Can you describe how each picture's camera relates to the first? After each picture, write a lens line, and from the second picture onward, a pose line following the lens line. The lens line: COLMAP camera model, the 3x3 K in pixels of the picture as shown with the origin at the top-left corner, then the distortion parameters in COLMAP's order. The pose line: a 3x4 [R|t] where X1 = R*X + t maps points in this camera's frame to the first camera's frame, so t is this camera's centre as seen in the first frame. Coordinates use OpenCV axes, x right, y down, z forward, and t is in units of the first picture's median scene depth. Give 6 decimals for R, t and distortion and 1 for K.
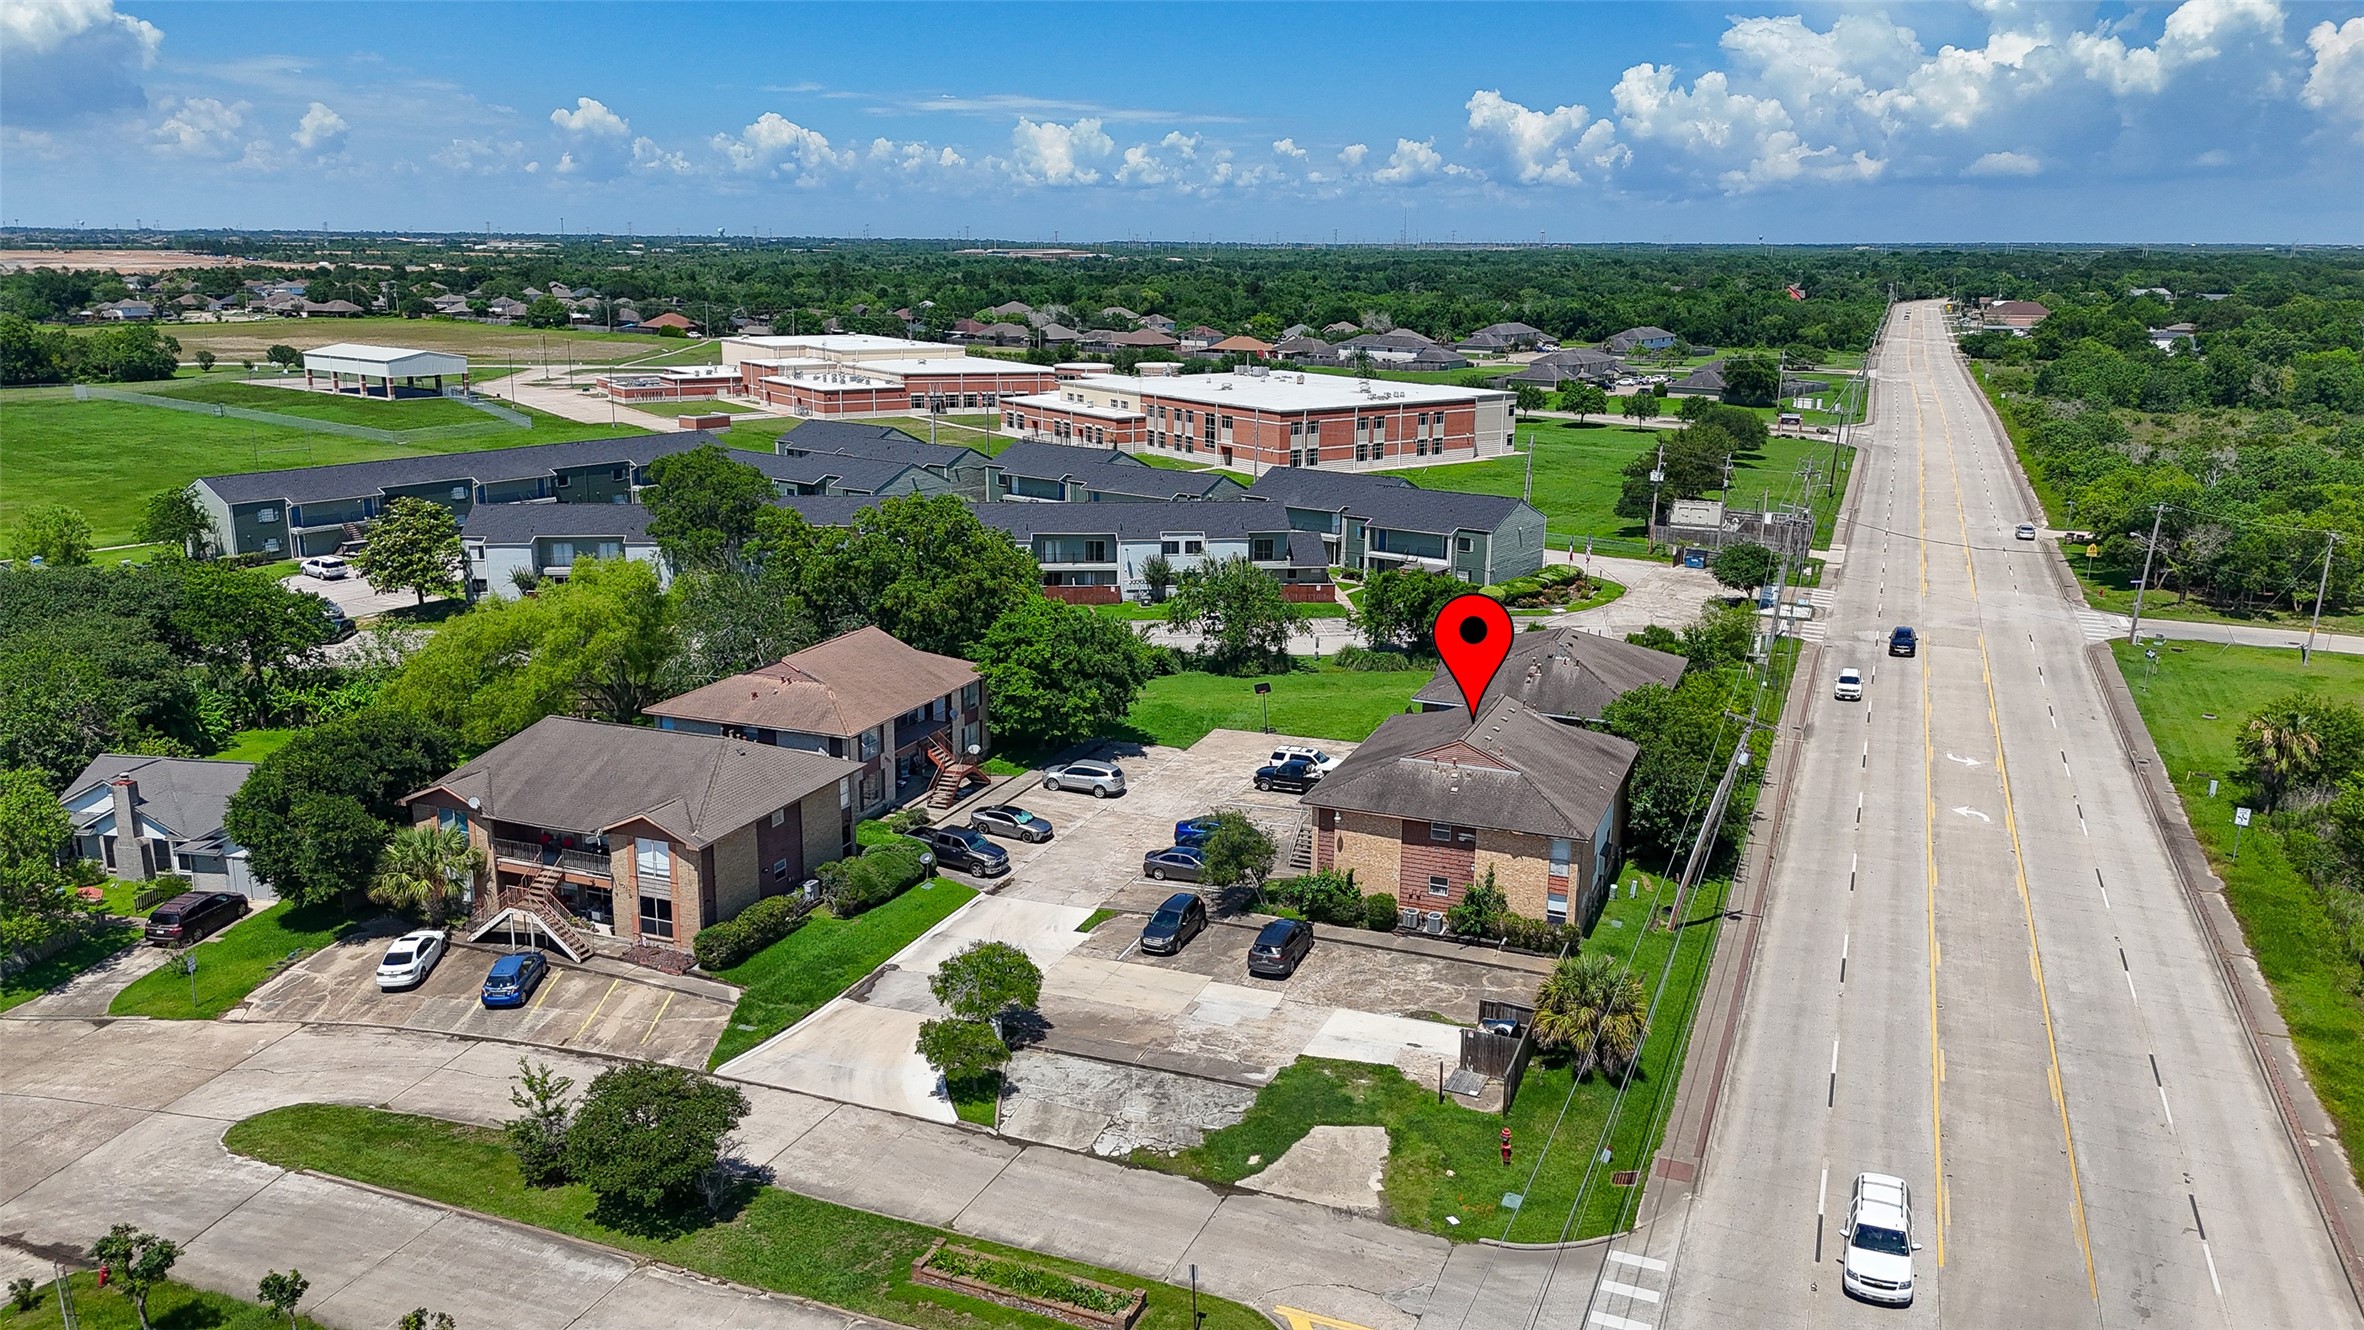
lens RADIAL K [[1737.4, 0, 1178.5], [0, 1737.4, 659.2], [0, 0, 1]] dist [0.088967, -0.092411]
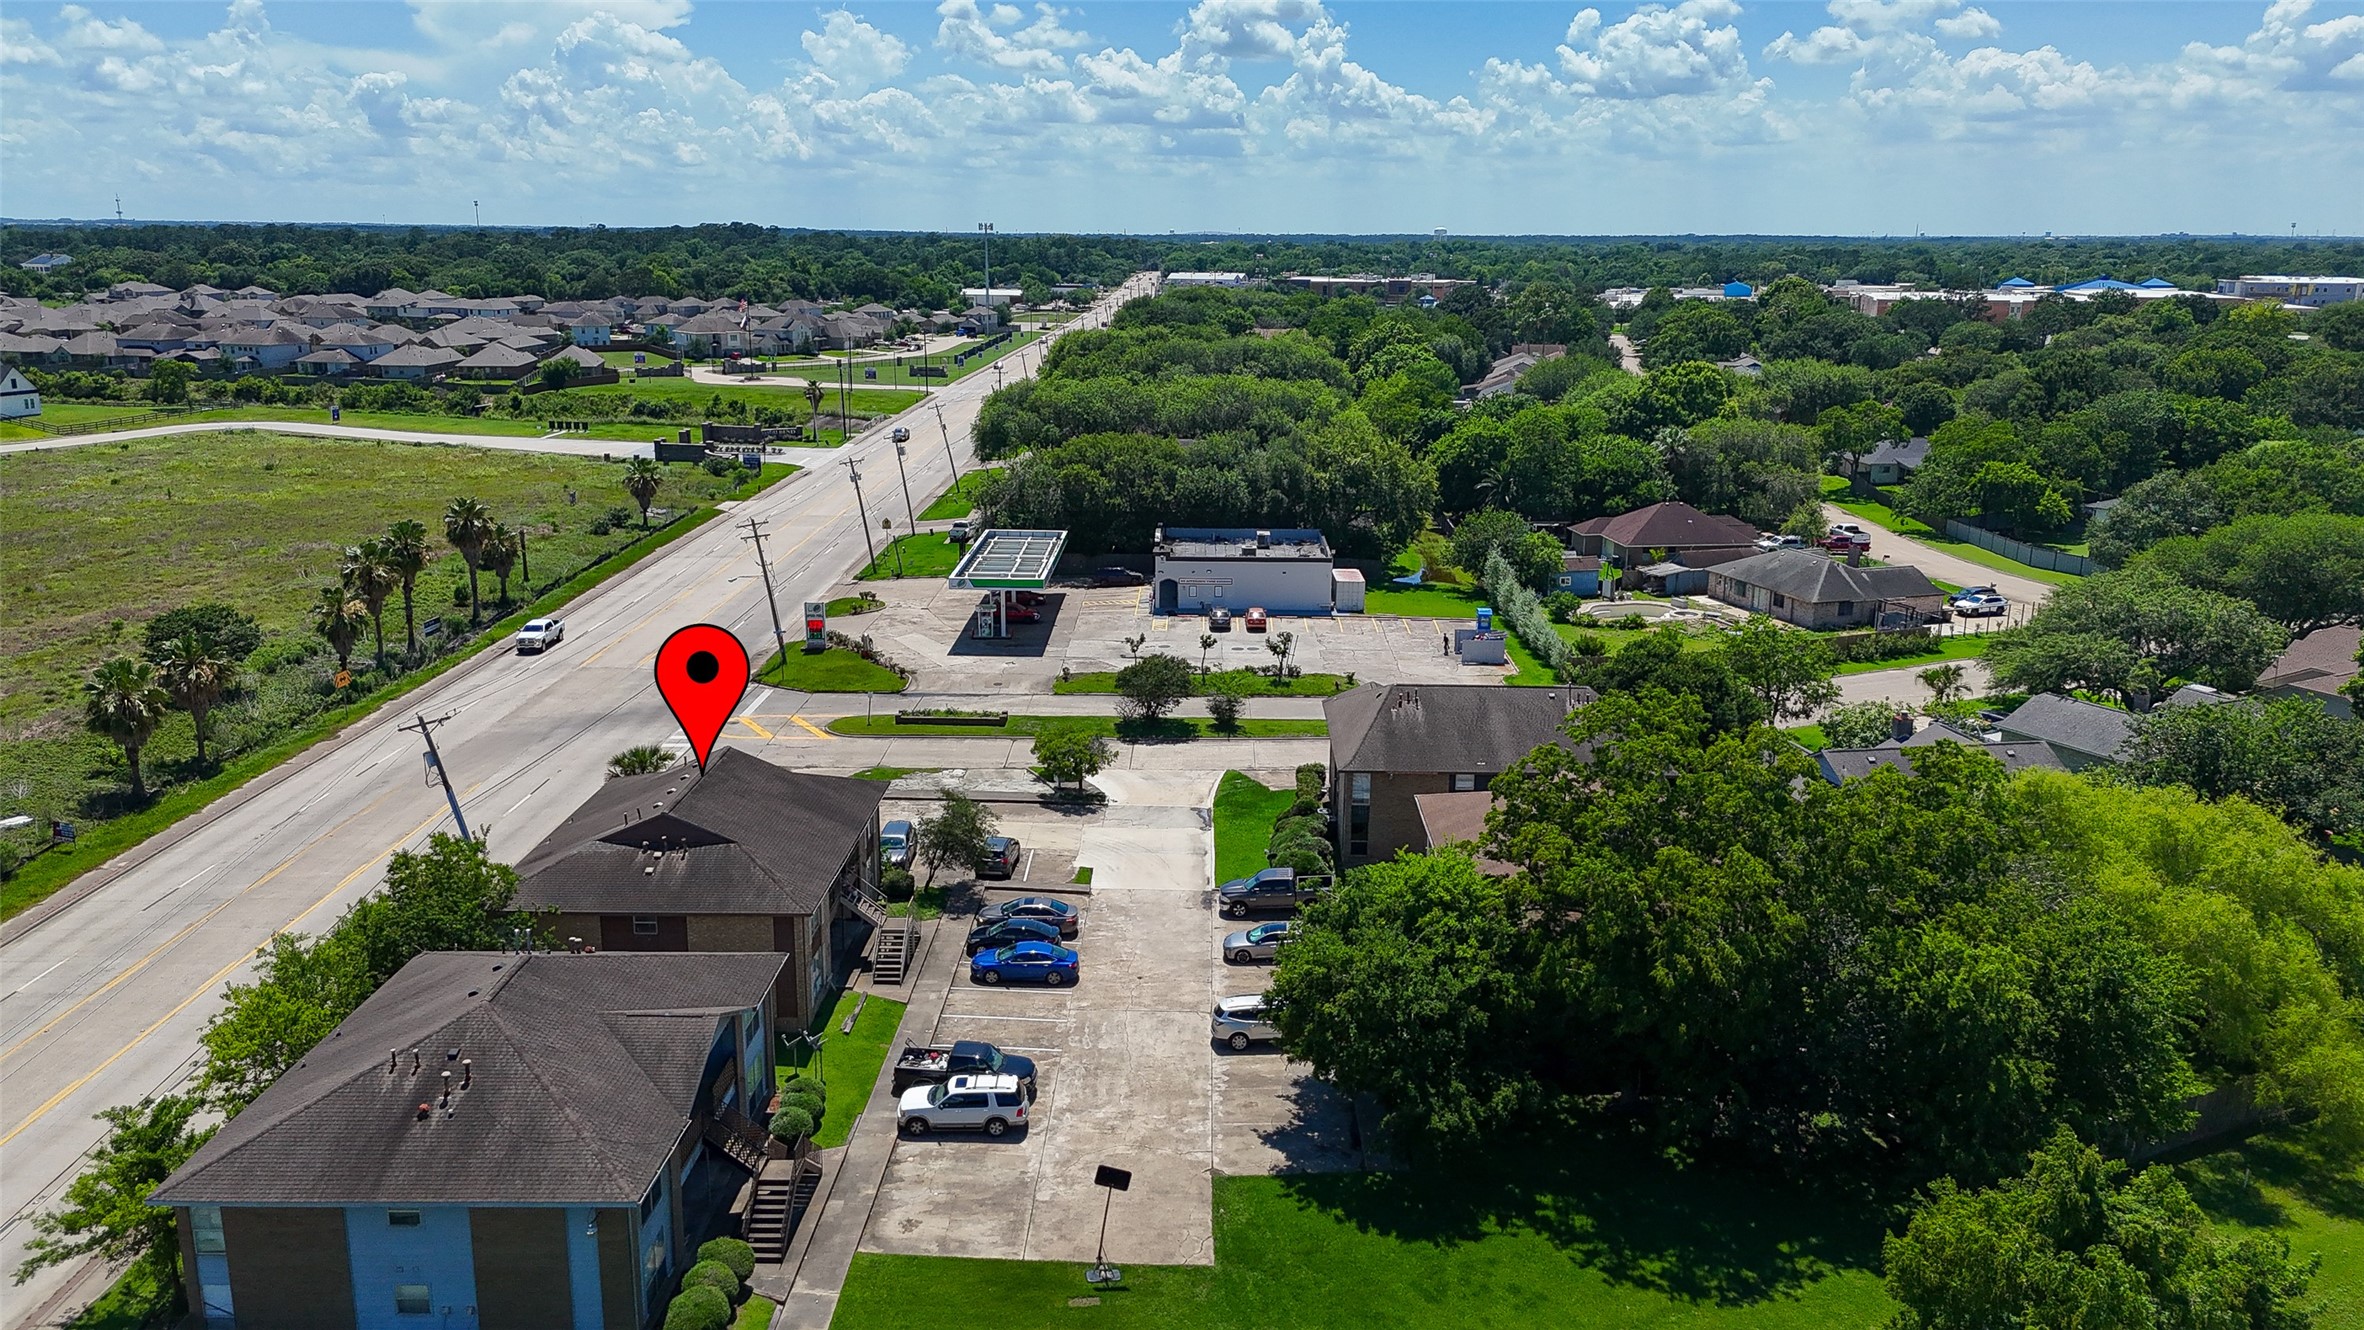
lens RADIAL K [[1737.4, 0, 1175.6], [0, 1737.4, 651.8], [0, 0, 1]] dist [0.088967, -0.092411]
pose [[-0.934053, 0.070973, -0.350012, 0.251344], [-0.096201, 0.893827, 0.437971, -0.428163], [0.343935, 0.442759, -0.828054, 1.766449]]
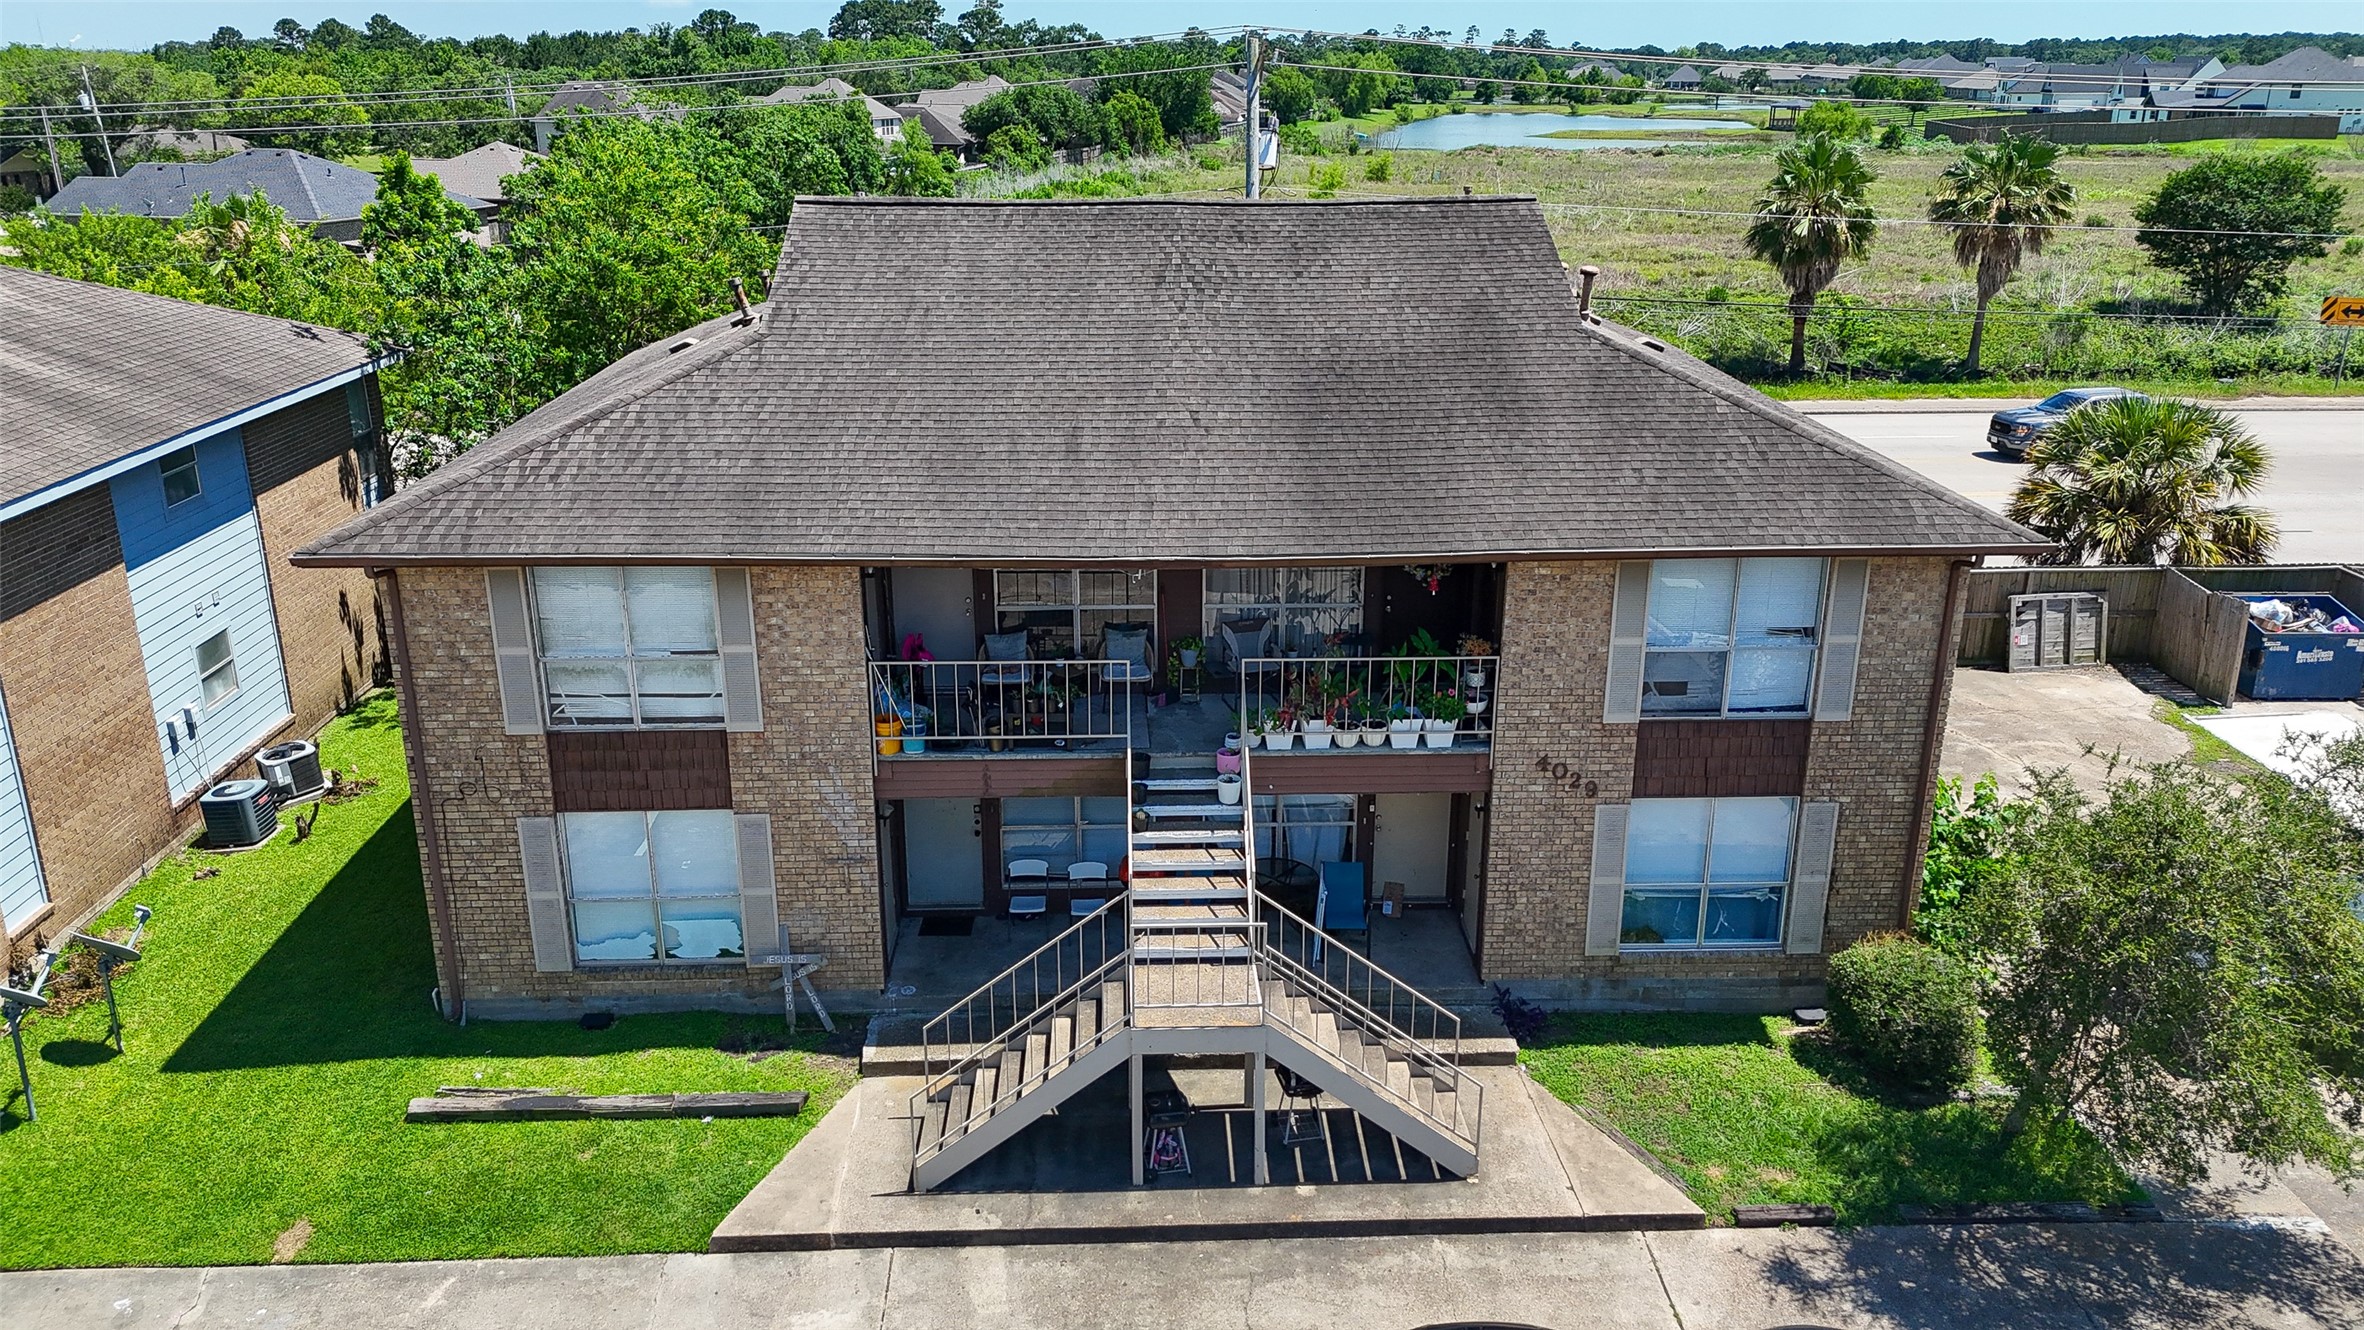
lens RADIAL K [[1737.4, 0, 1178.9], [0, 1737.4, 660.1], [0, 0, 1]] dist [0.088967, -0.092411]
pose [[-0.407969, -0.301805, 0.861670, -0.068762], [0.210697, 0.887185, 0.410499, -0.012709], [-0.888351, 0.349022, -0.298355, 1.089381]]
